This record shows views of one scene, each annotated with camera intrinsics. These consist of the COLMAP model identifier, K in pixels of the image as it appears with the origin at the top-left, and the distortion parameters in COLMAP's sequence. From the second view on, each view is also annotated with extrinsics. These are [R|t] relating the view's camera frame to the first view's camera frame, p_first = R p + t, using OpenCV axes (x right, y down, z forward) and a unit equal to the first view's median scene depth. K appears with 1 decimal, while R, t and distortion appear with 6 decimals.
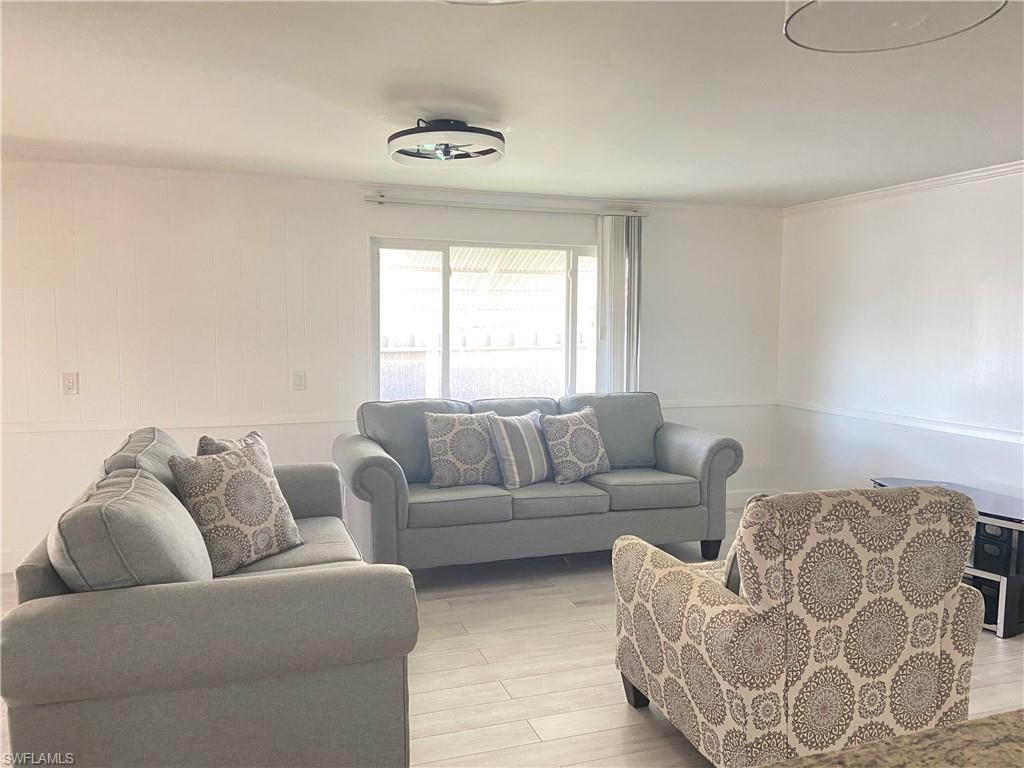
lens RADIAL K [[761.0, 0, 517.0], [0, 761.0, 380.7], [0, 0, 1]] dist [0.057617, -0.031391]
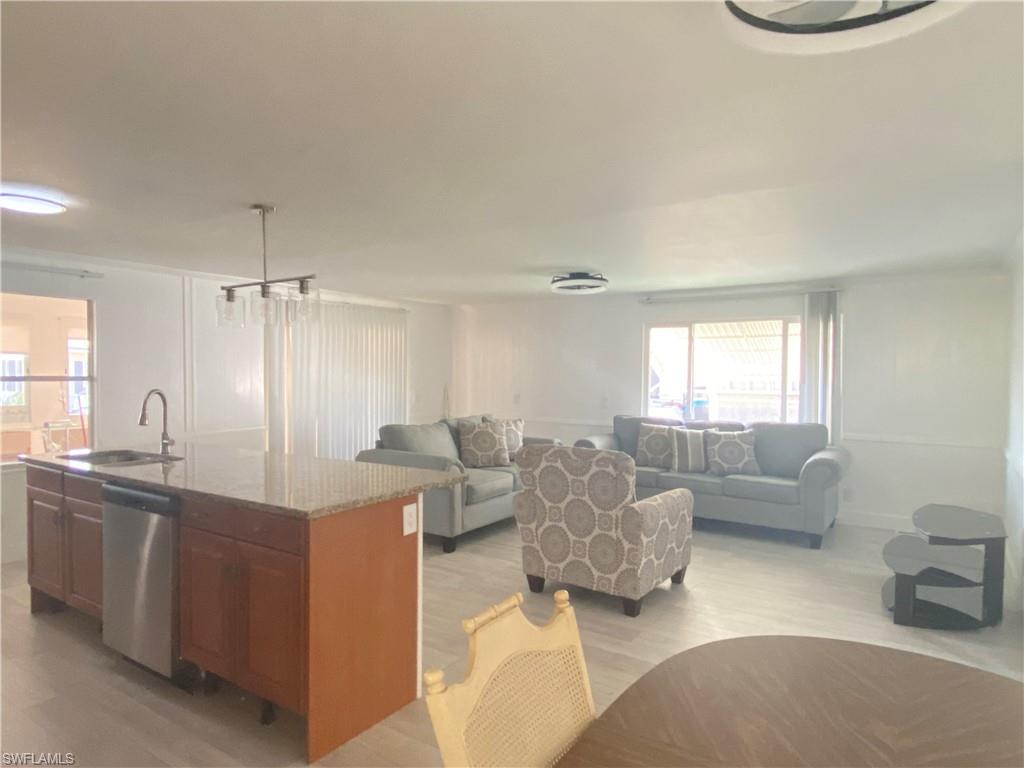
lens RADIAL K [[632.0, 0, 504.0], [0, 632.0, 388.5], [0, 0, 1]] dist [0.003804, -0.000590]
pose [[0.586260, 0.021689, -0.809832, 0.840308], [-0.067501, 0.997473, -0.022152, 0.016137], [0.807306, 0.067651, 0.586243, -0.093340]]
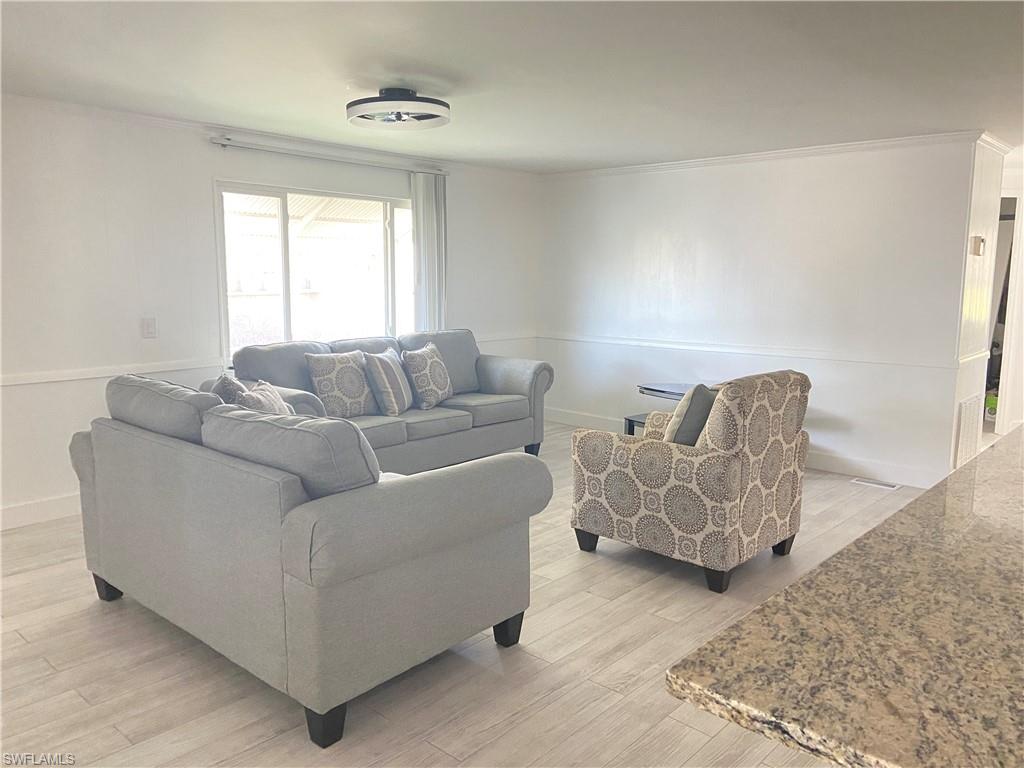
lens RADIAL K [[761.0, 0, 509.0], [0, 761.0, 375.1], [0, 0, 1]] dist [0.057617, -0.031391]
pose [[0.880817, -0.063344, 0.469201, -0.363345], [0.034256, 0.996939, 0.070284, 0.006566], [-0.472216, -0.045834, 0.880290, -0.069962]]
